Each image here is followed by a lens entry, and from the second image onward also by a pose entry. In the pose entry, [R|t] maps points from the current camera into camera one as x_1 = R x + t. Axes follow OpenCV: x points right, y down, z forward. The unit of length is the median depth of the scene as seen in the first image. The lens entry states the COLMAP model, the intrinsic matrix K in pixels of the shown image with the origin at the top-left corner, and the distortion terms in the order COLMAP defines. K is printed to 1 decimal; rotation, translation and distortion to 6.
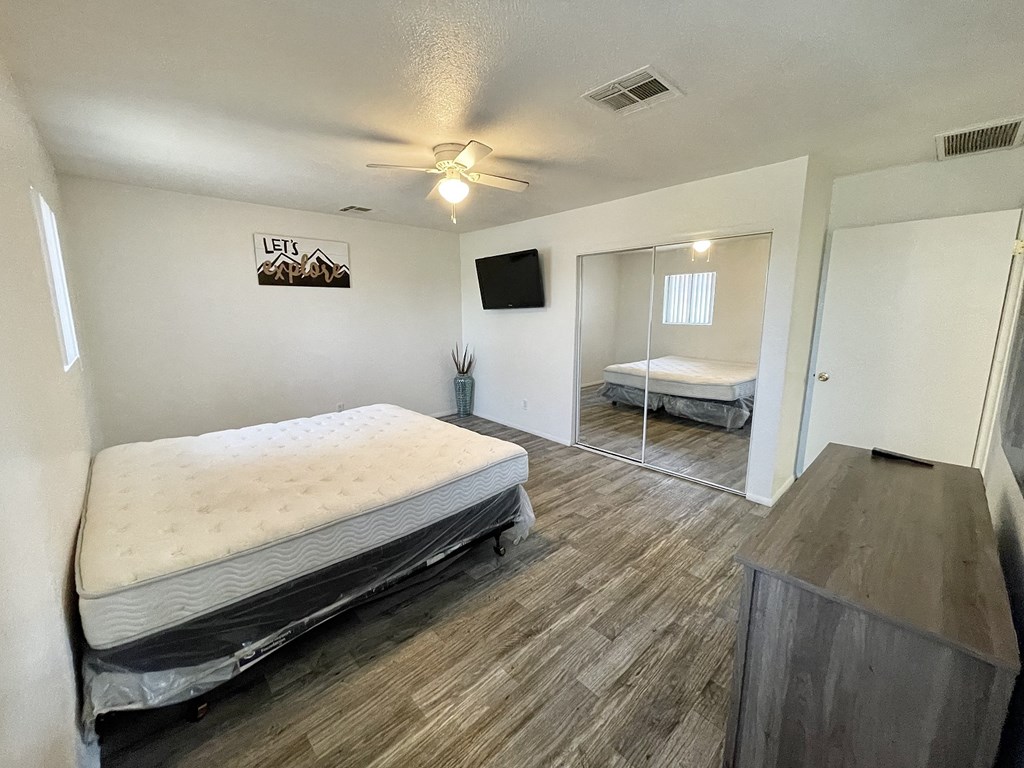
lens RADIAL K [[413.3, 0, 511.9], [0, 413.3, 380.1], [0, 0, 1]] dist [0.000797, -0.000023]
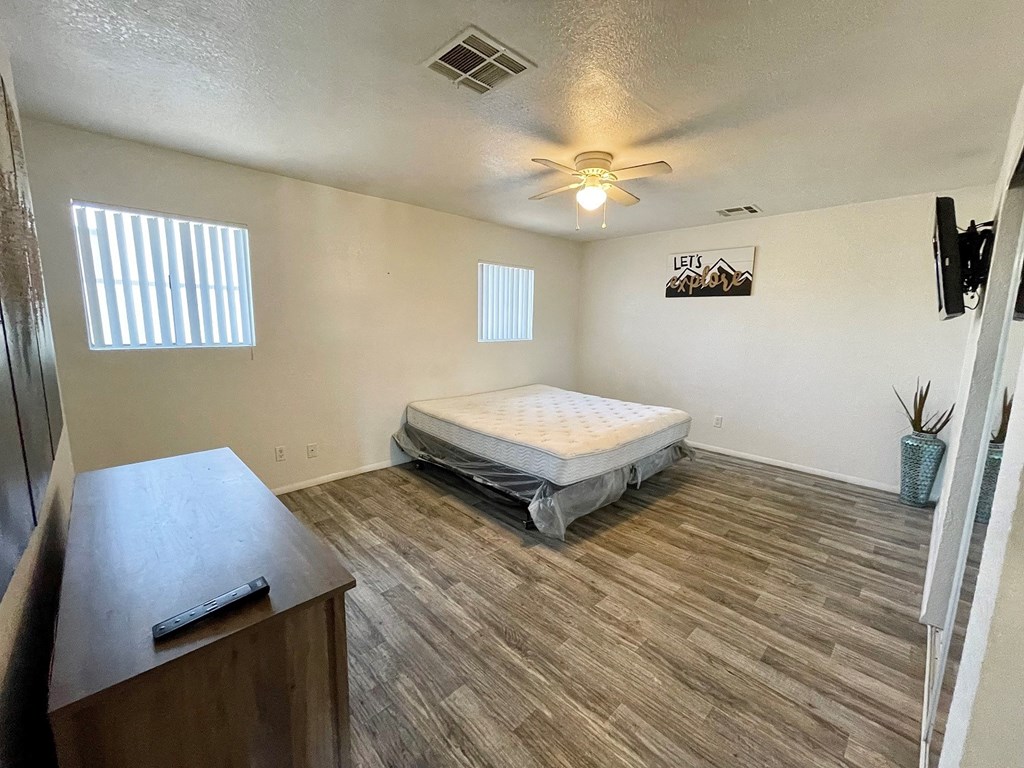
lens RADIAL K [[413.3, 0, 511.9], [0, 413.3, 380.1], [0, 0, 1]] dist [0.000797, -0.000023]
pose [[0.019666, 0.152279, -0.988142, 0.585442], [-0.188979, 0.971084, 0.145889, -0.085942], [0.981784, 0.183869, 0.047875, 0.535450]]
